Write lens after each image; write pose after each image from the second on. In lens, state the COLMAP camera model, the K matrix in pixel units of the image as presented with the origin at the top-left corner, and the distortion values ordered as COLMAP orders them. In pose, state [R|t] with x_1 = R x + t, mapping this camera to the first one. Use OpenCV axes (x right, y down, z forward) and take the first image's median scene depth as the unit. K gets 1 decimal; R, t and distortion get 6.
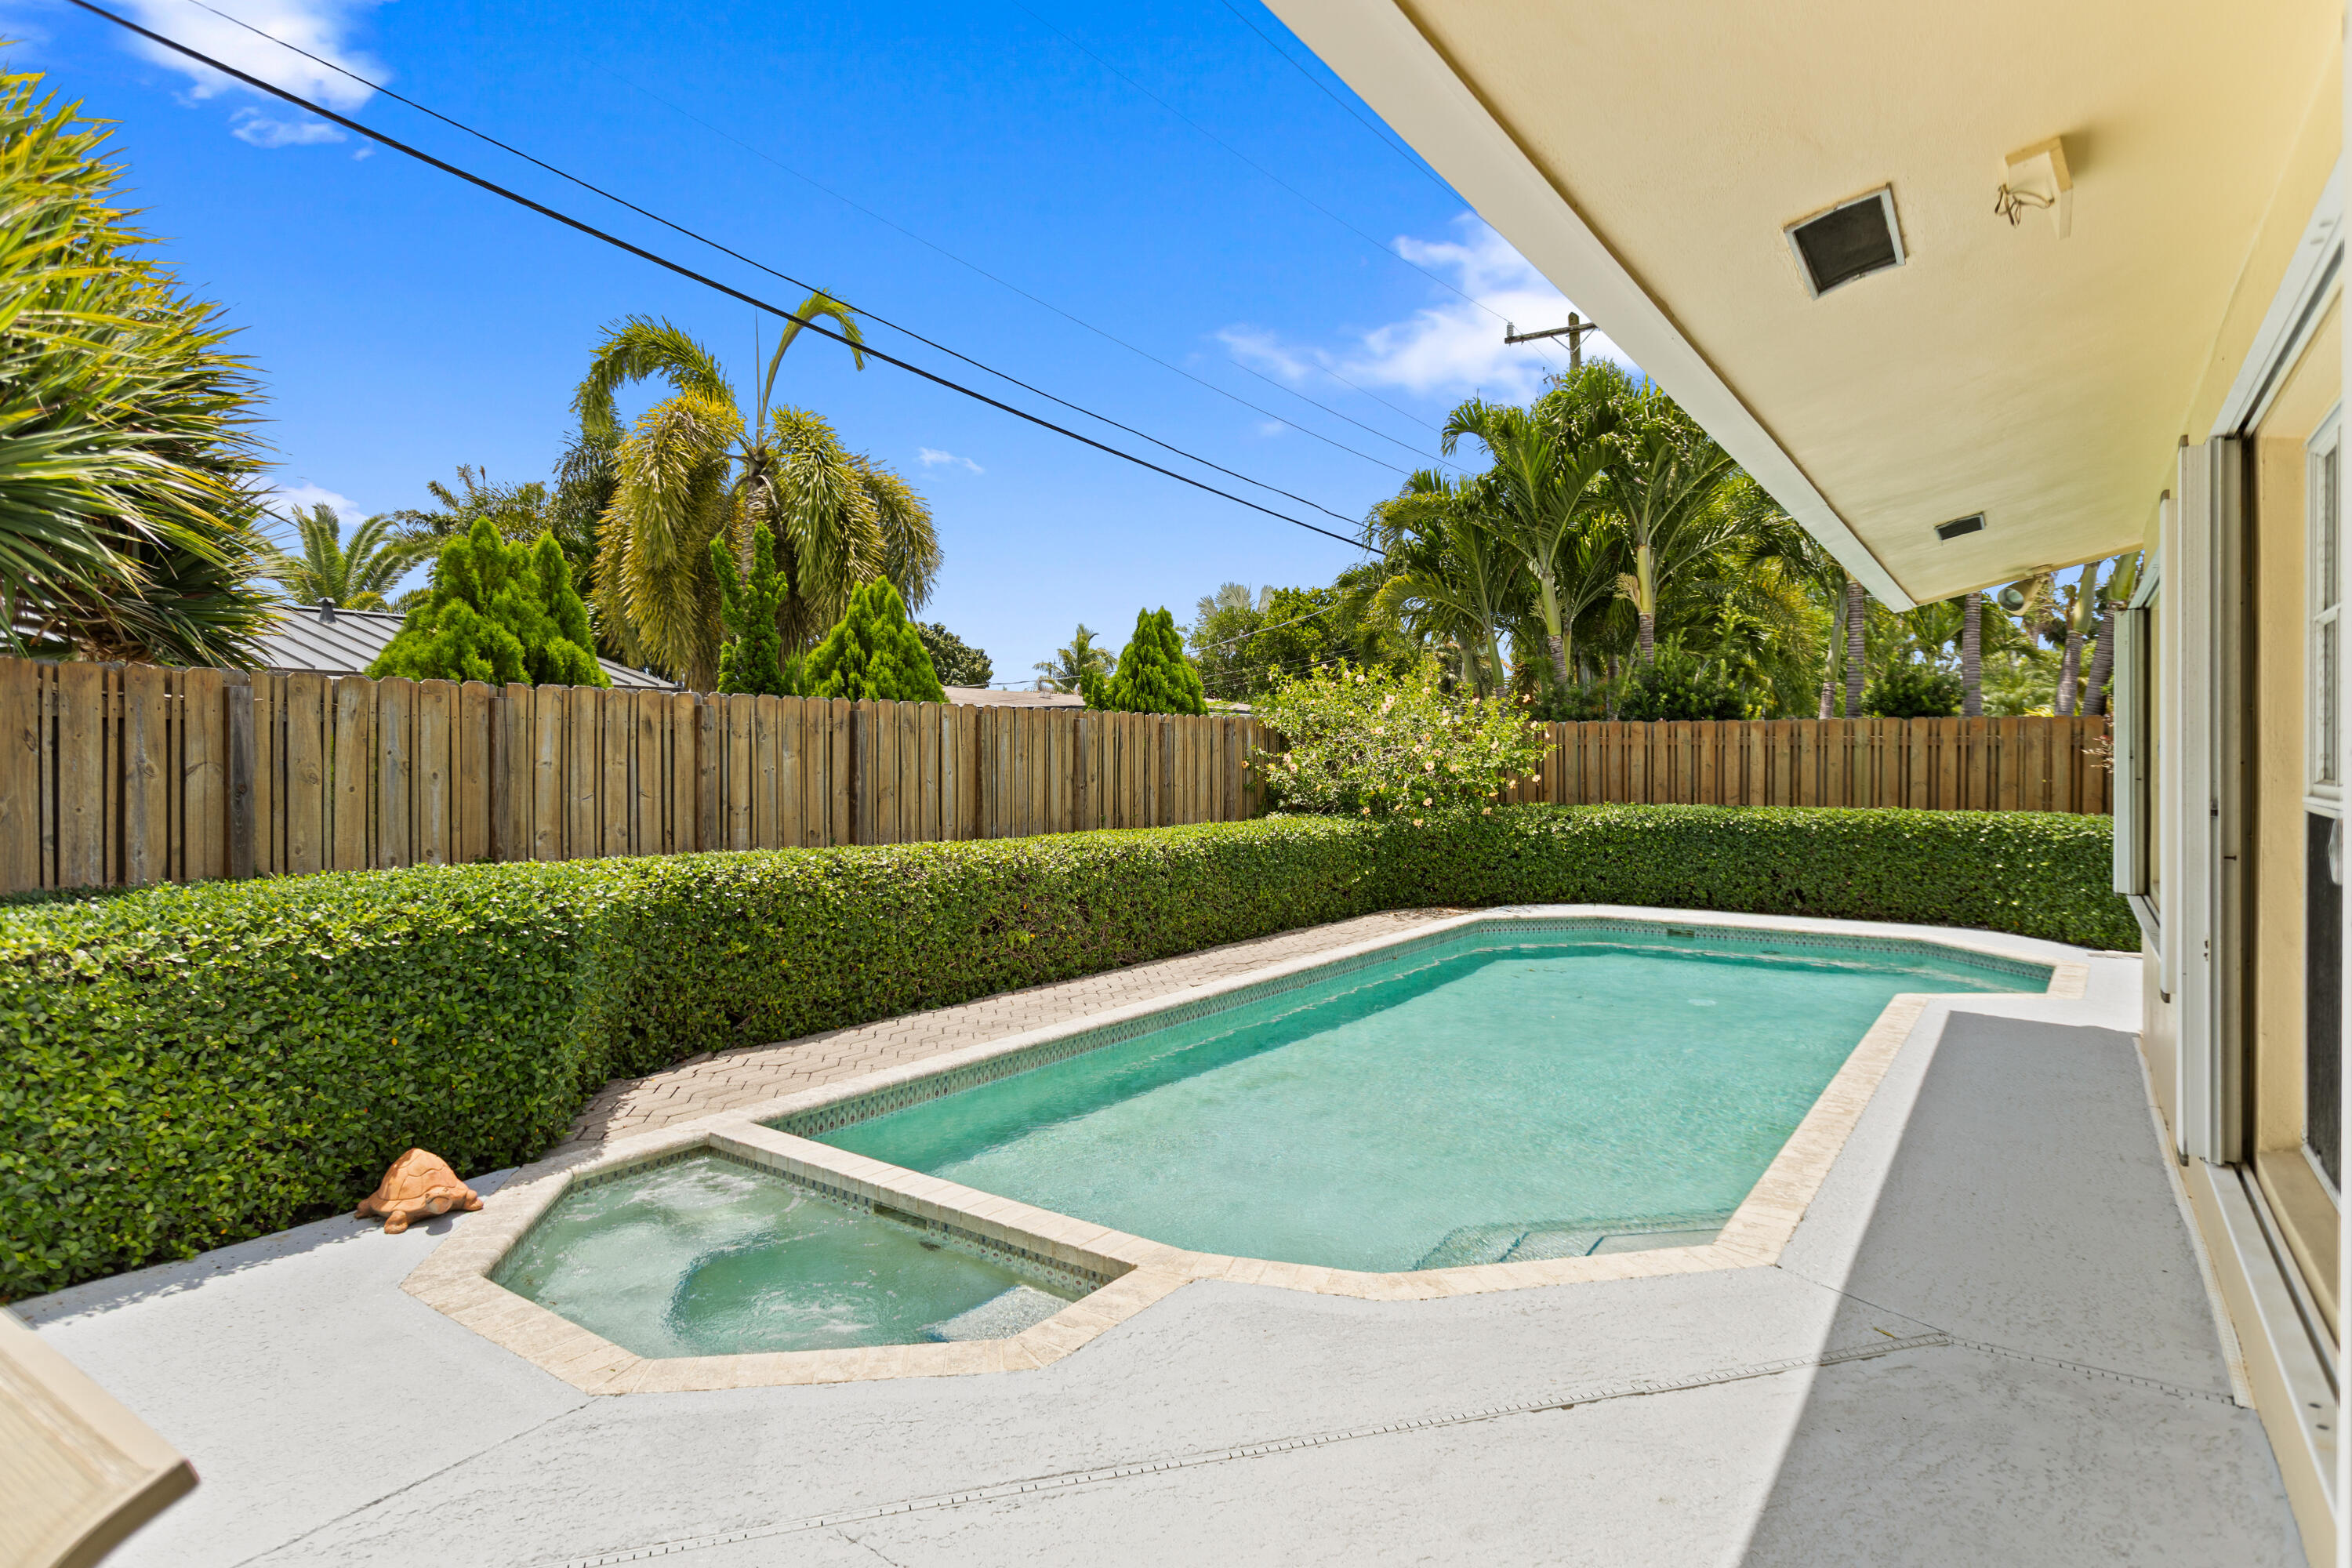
lens RADIAL K [[1275.7, 0, 1183.5], [0, 1275.7, 764.1], [0, 0, 1]] dist [0.002300, 0.001831]
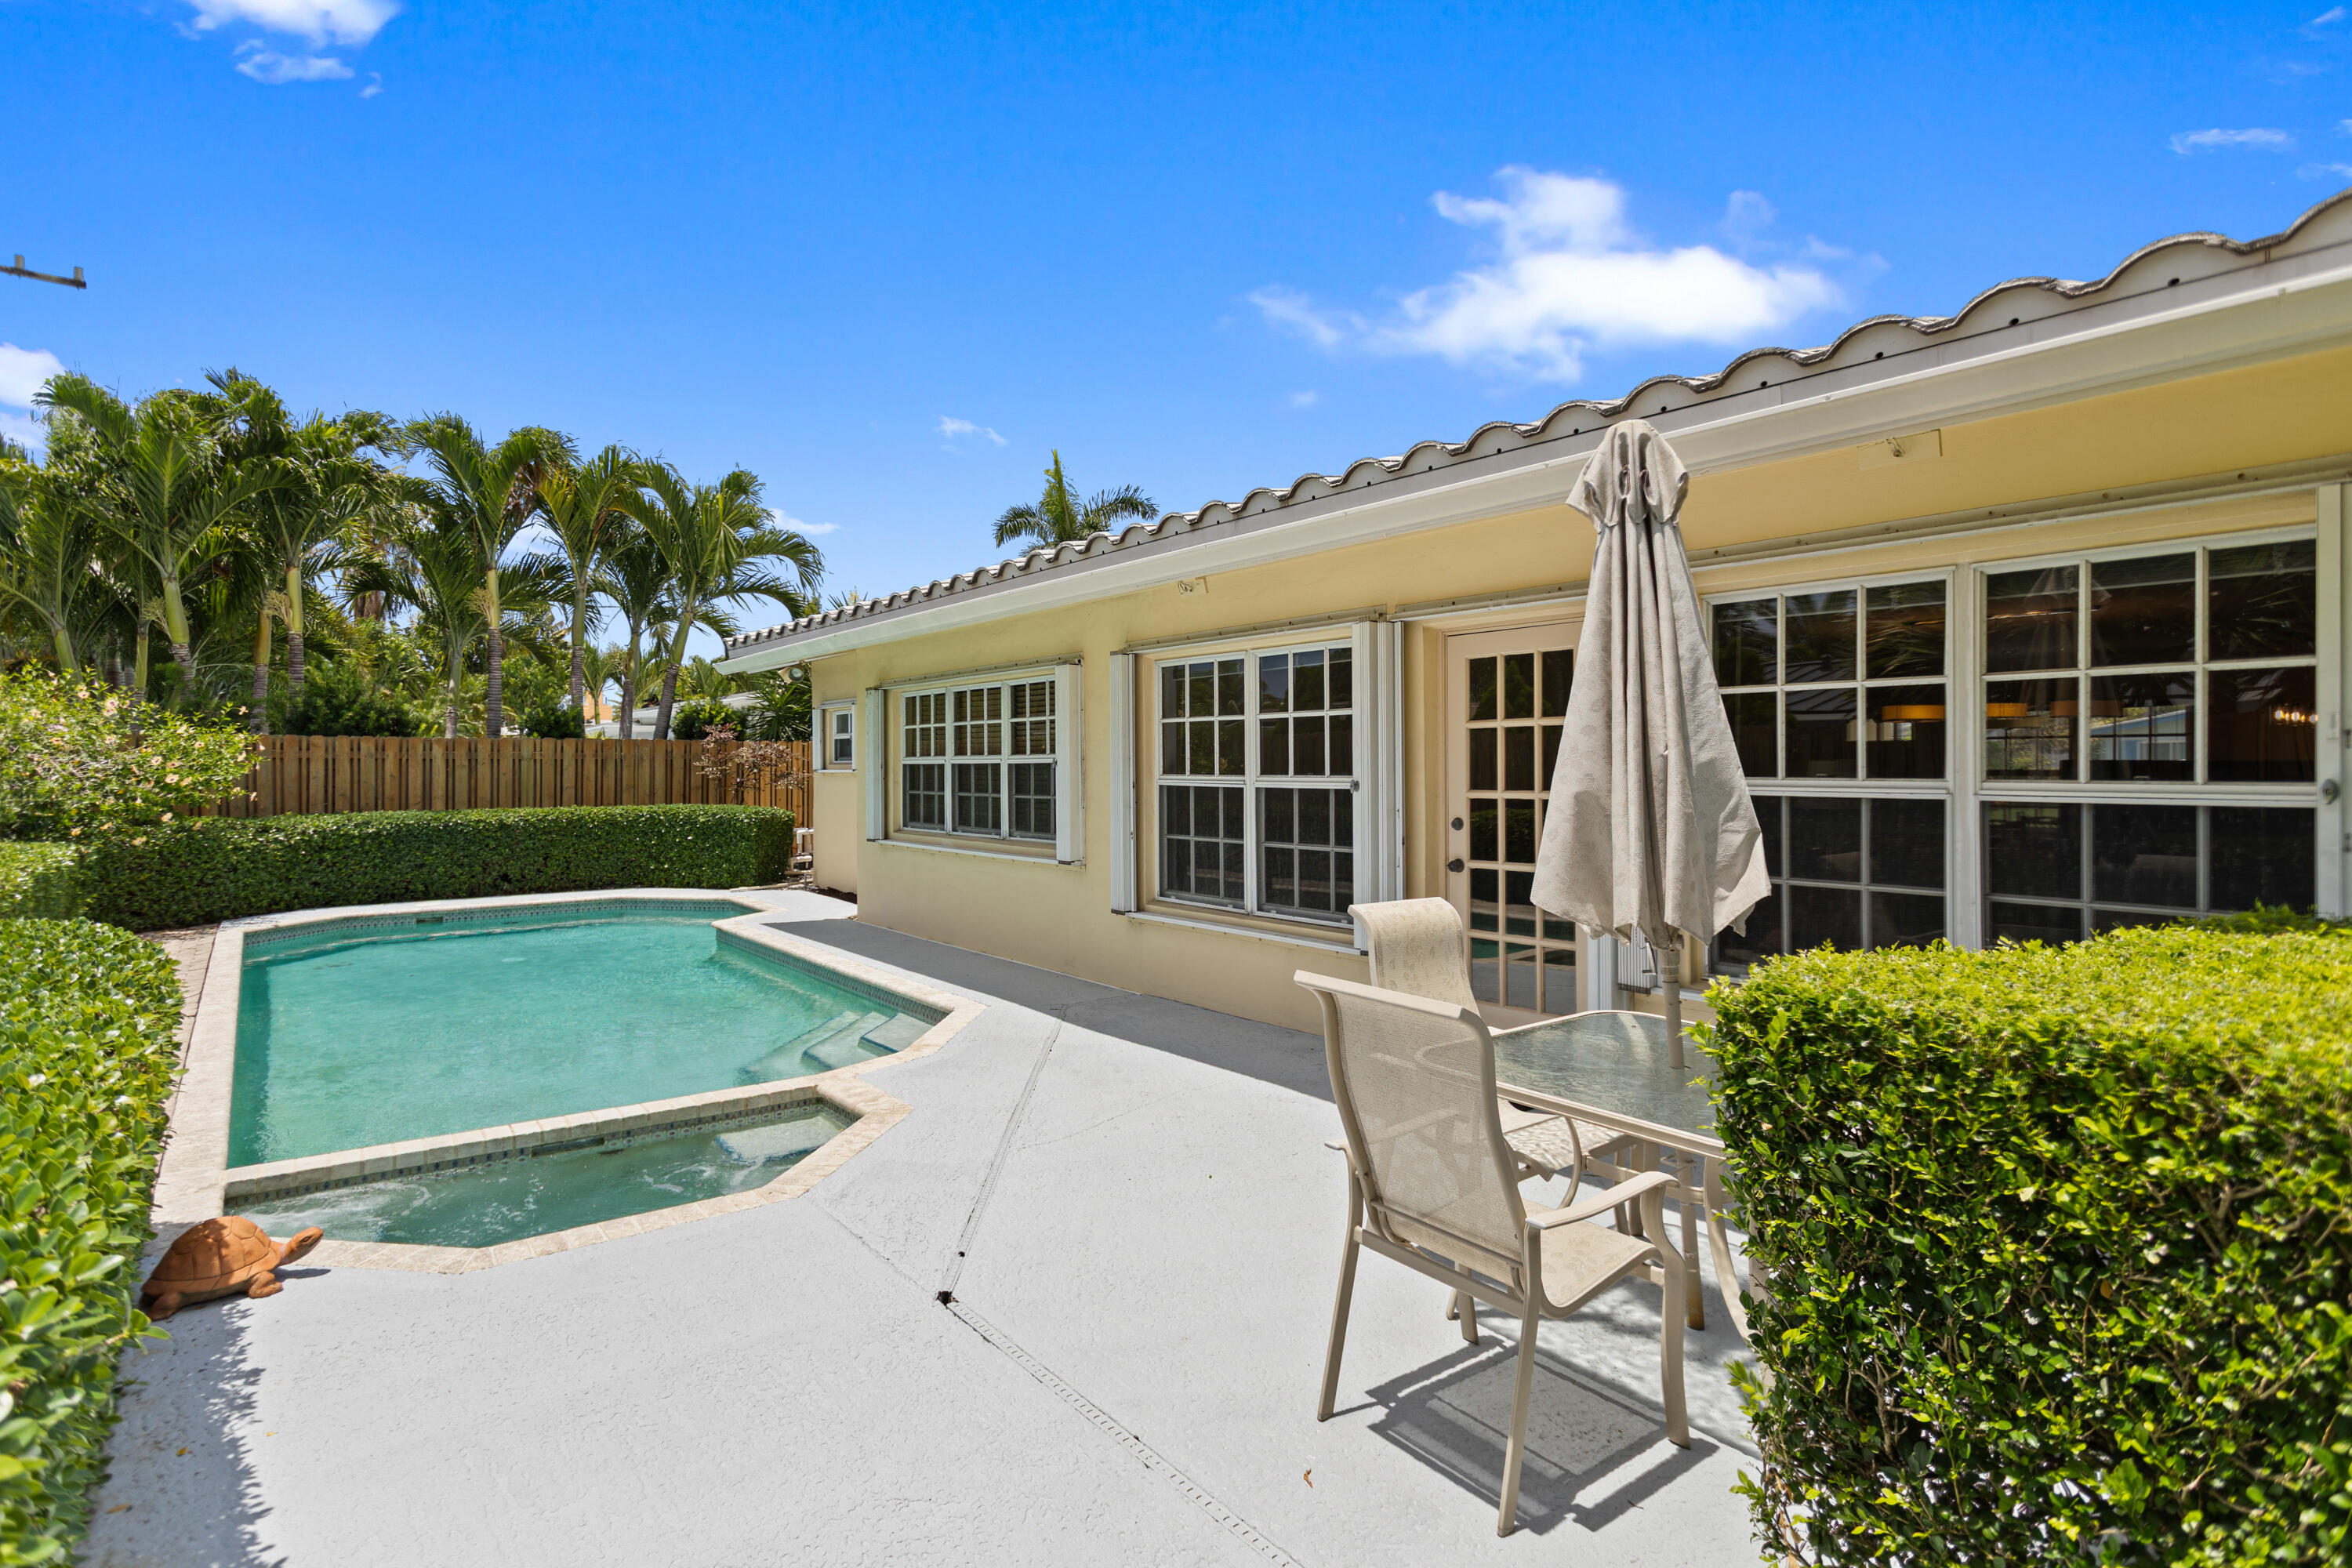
lens RADIAL K [[1158.9, 0, 1169.5], [0, 1158.9, 781.1], [0, 0, 1]] dist [0.005919, 0.001565]
pose [[0.282171, -0.013852, 0.959264, -0.404922], [0.010852, 0.999878, 0.011246, 0.001320], [-0.959303, 0.007237, 0.282287, 0.052759]]
